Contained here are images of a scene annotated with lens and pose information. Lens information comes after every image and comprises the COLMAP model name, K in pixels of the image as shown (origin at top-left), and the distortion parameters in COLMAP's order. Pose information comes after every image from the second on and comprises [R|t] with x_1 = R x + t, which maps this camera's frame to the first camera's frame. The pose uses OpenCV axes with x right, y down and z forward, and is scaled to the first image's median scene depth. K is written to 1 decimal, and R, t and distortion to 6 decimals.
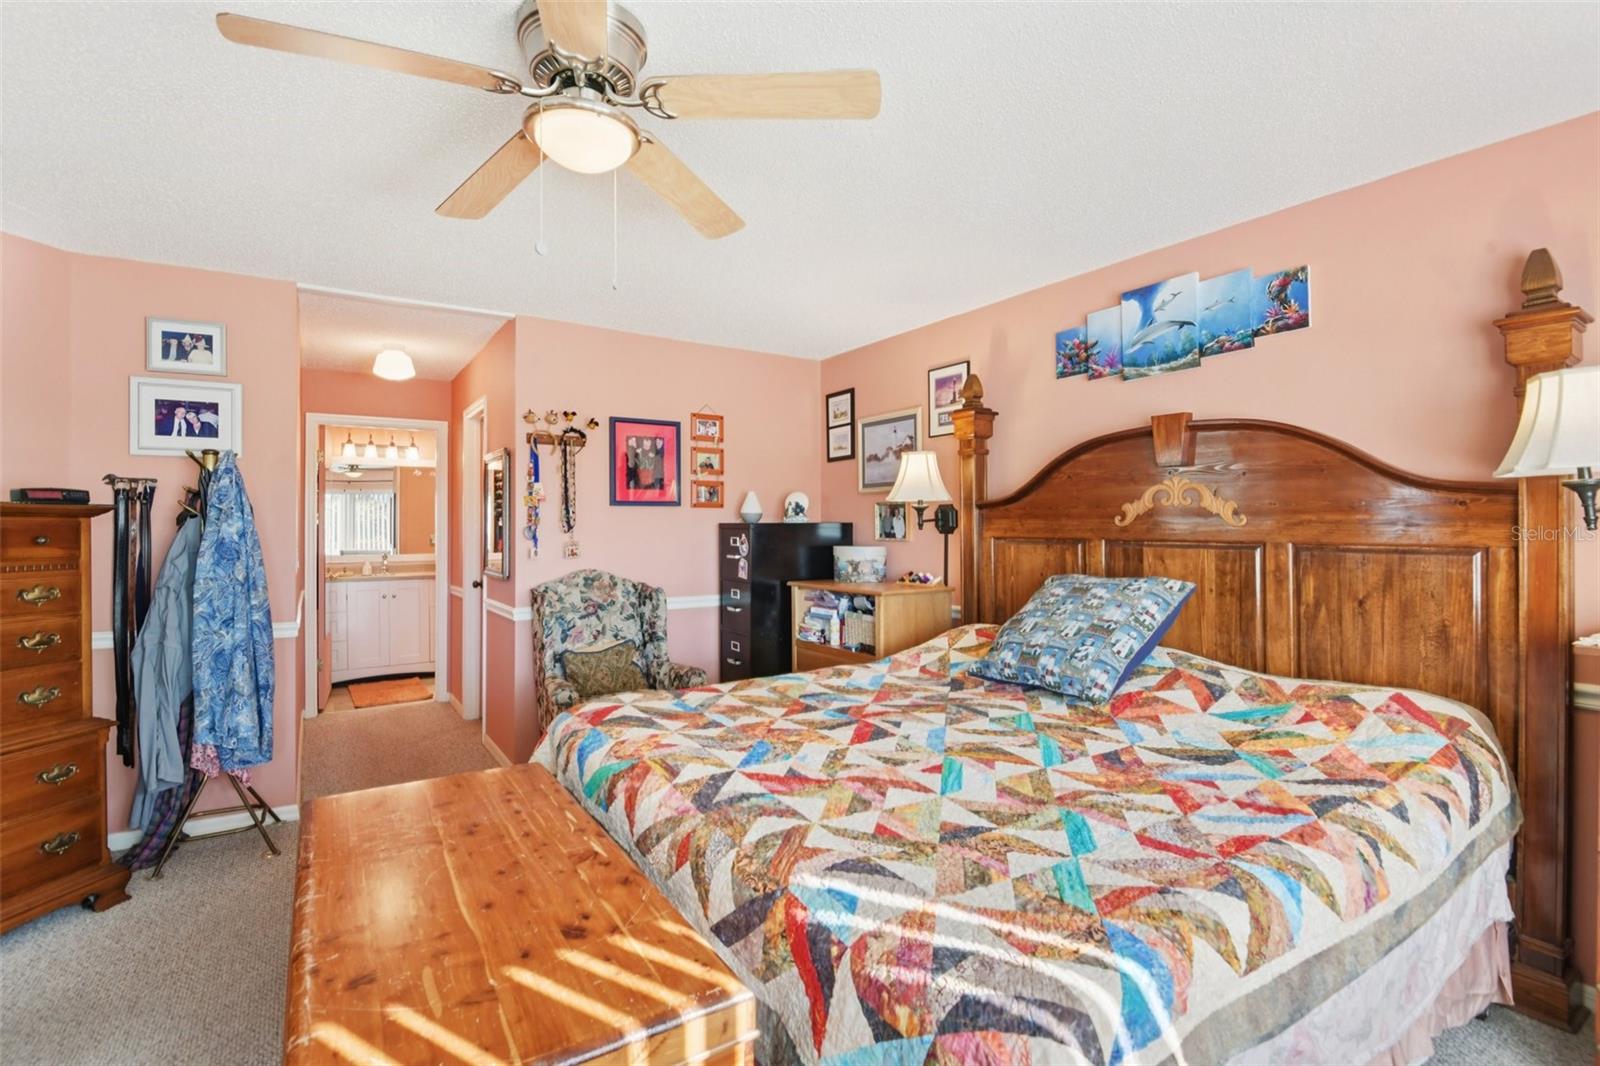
lens RADIAL K [[738.5, 0, 802.8], [0, 738.5, 526.5], [0, 0, 1]] dist [0.007730, -0.018792]
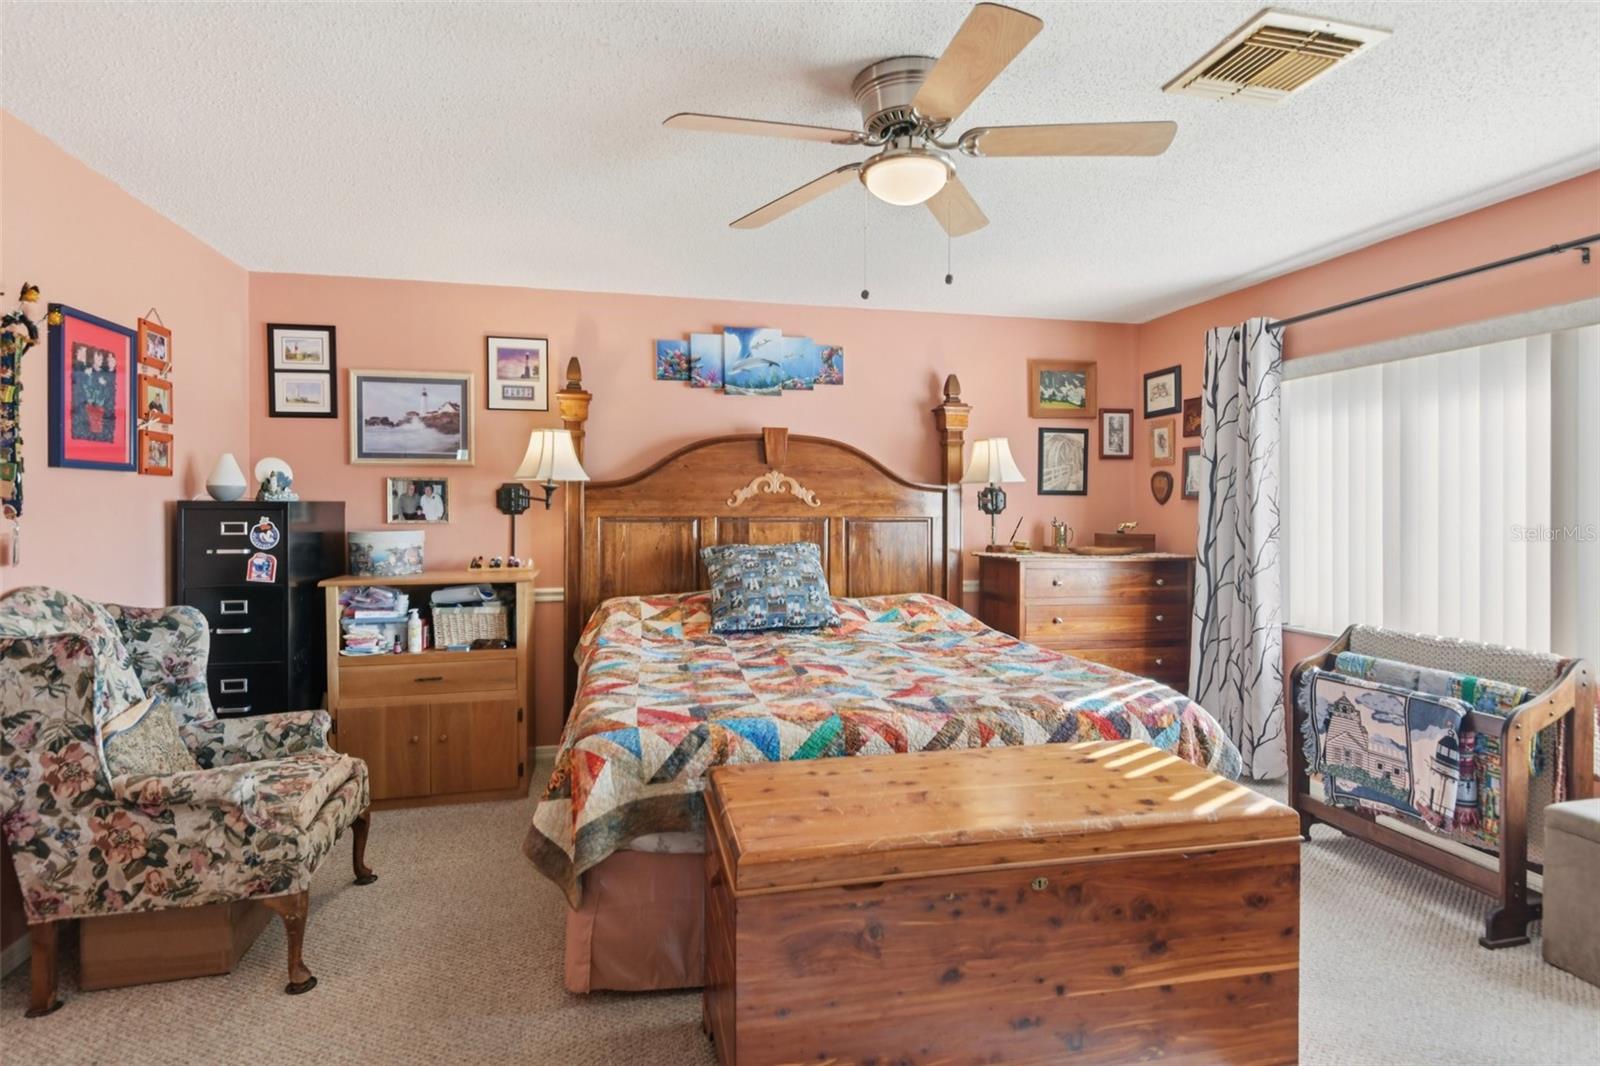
lens RADIAL K [[802.2, 0, 803.0], [0, 802.2, 511.5], [0, 0, 1]] dist [0.035695, -0.034098]
pose [[0.353205, -0.002733, 0.935542, -0.803026], [-0.001175, 0.999994, 0.003365, 0.002822], [-0.935545, -0.002288, 0.353200, 0.359541]]
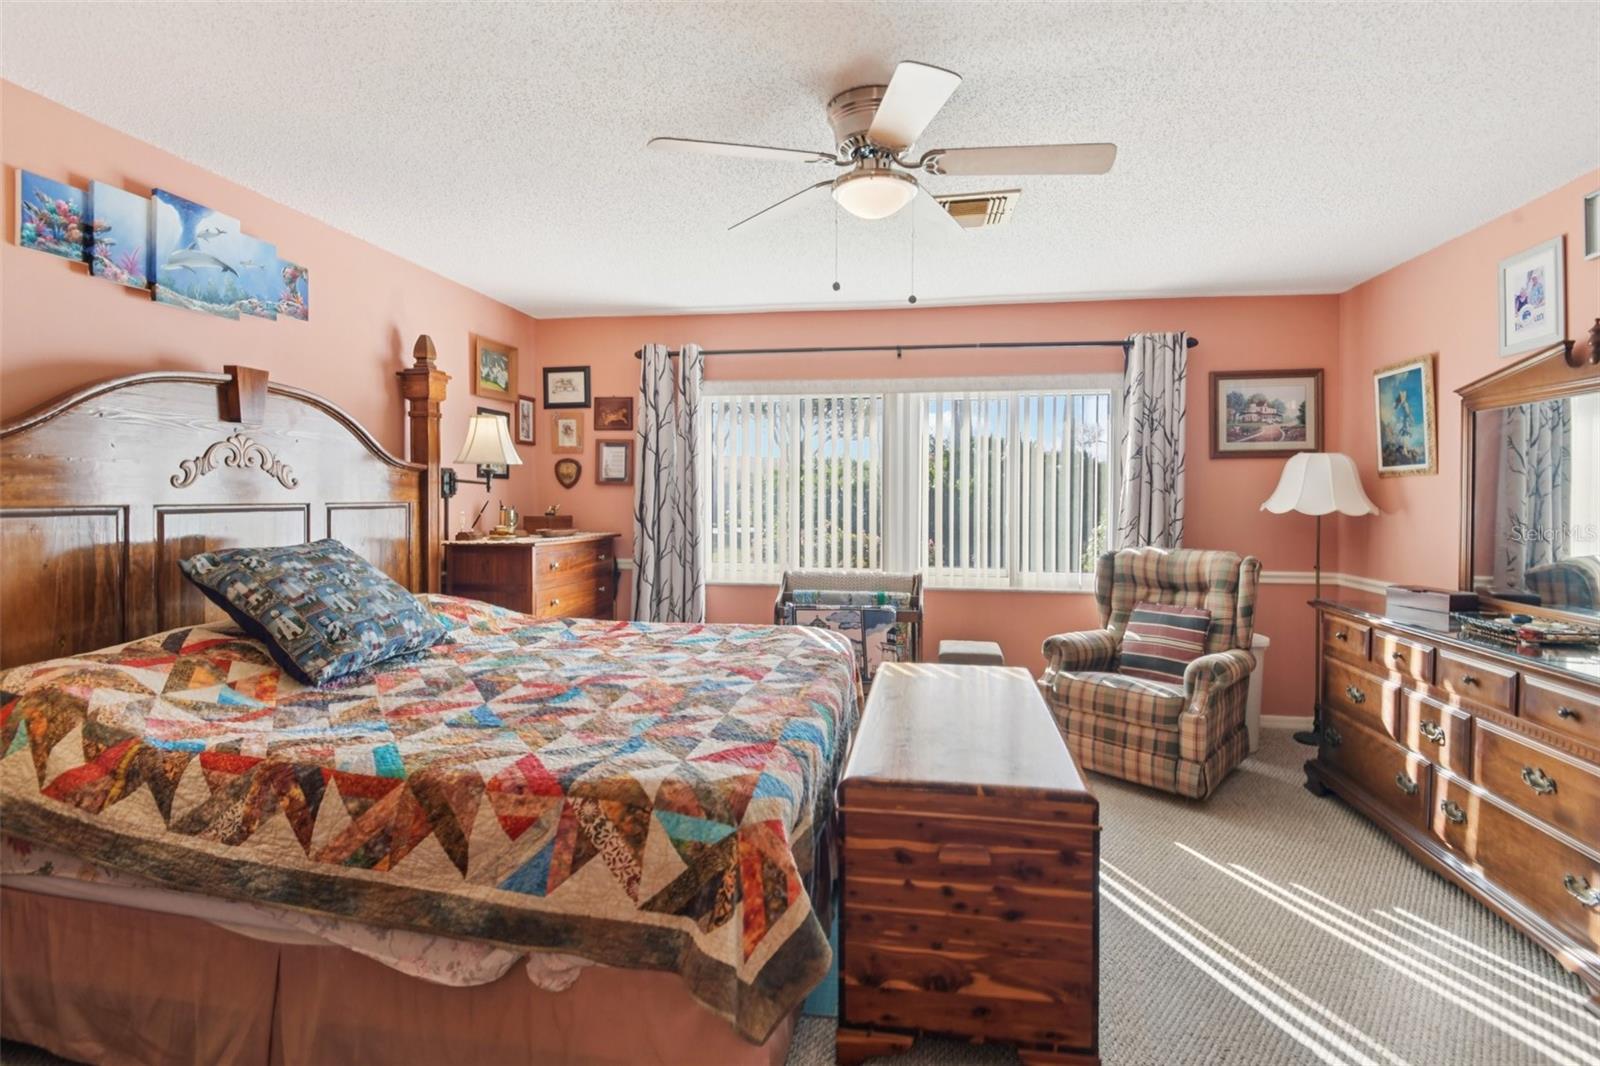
lens RADIAL K [[747.0, 0, 807.5], [0, 747.0, 504.6], [0, 0, 1]] dist [0.003402, -0.018955]
pose [[-0.730728, -0.012045, 0.682563, -0.575083], [-0.002848, 0.999889, 0.014596, 0.003237], [-0.682663, 0.008721, -0.730681, 1.057334]]
